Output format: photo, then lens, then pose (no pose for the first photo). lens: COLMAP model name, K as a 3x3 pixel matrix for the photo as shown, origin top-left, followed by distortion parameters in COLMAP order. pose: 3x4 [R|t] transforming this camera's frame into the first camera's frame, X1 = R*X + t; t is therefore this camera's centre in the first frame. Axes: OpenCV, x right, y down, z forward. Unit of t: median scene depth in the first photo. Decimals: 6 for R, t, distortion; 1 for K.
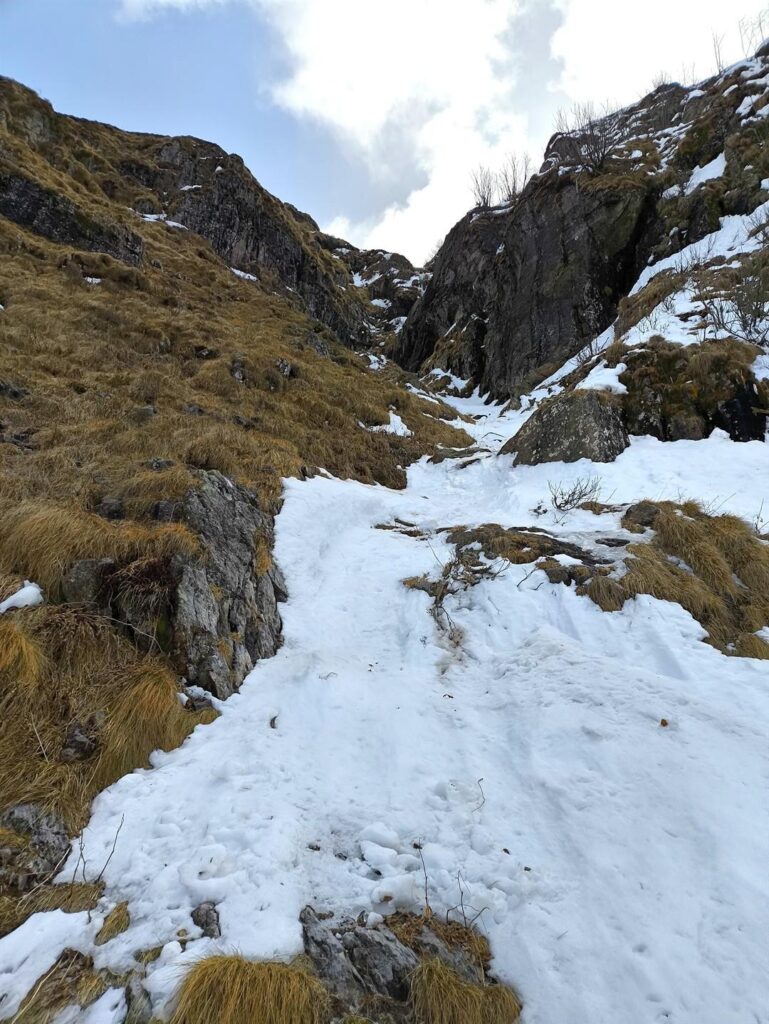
lens RADIAL K [[725.5, 0, 384.5], [0, 725.5, 512.0], [0, 0, 1]] dist [0.114492, -0.131643]
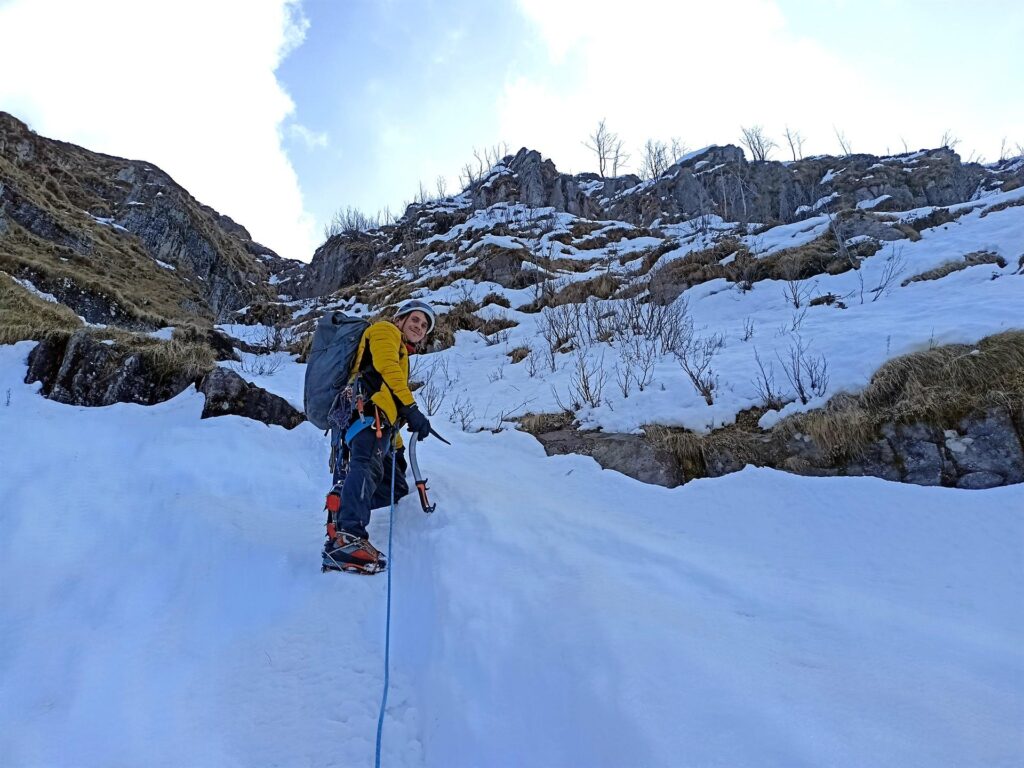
lens RADIAL K [[725.5, 0, 512.0], [0, 725.5, 384.0], [0, 0, 1]] dist [0.114492, -0.131643]
pose [[0.971074, 0.086506, 0.222560, 0.160878], [-0.043659, 0.980680, -0.190685, 0.151827], [-0.234755, 0.175453, 0.956089, -0.499059]]
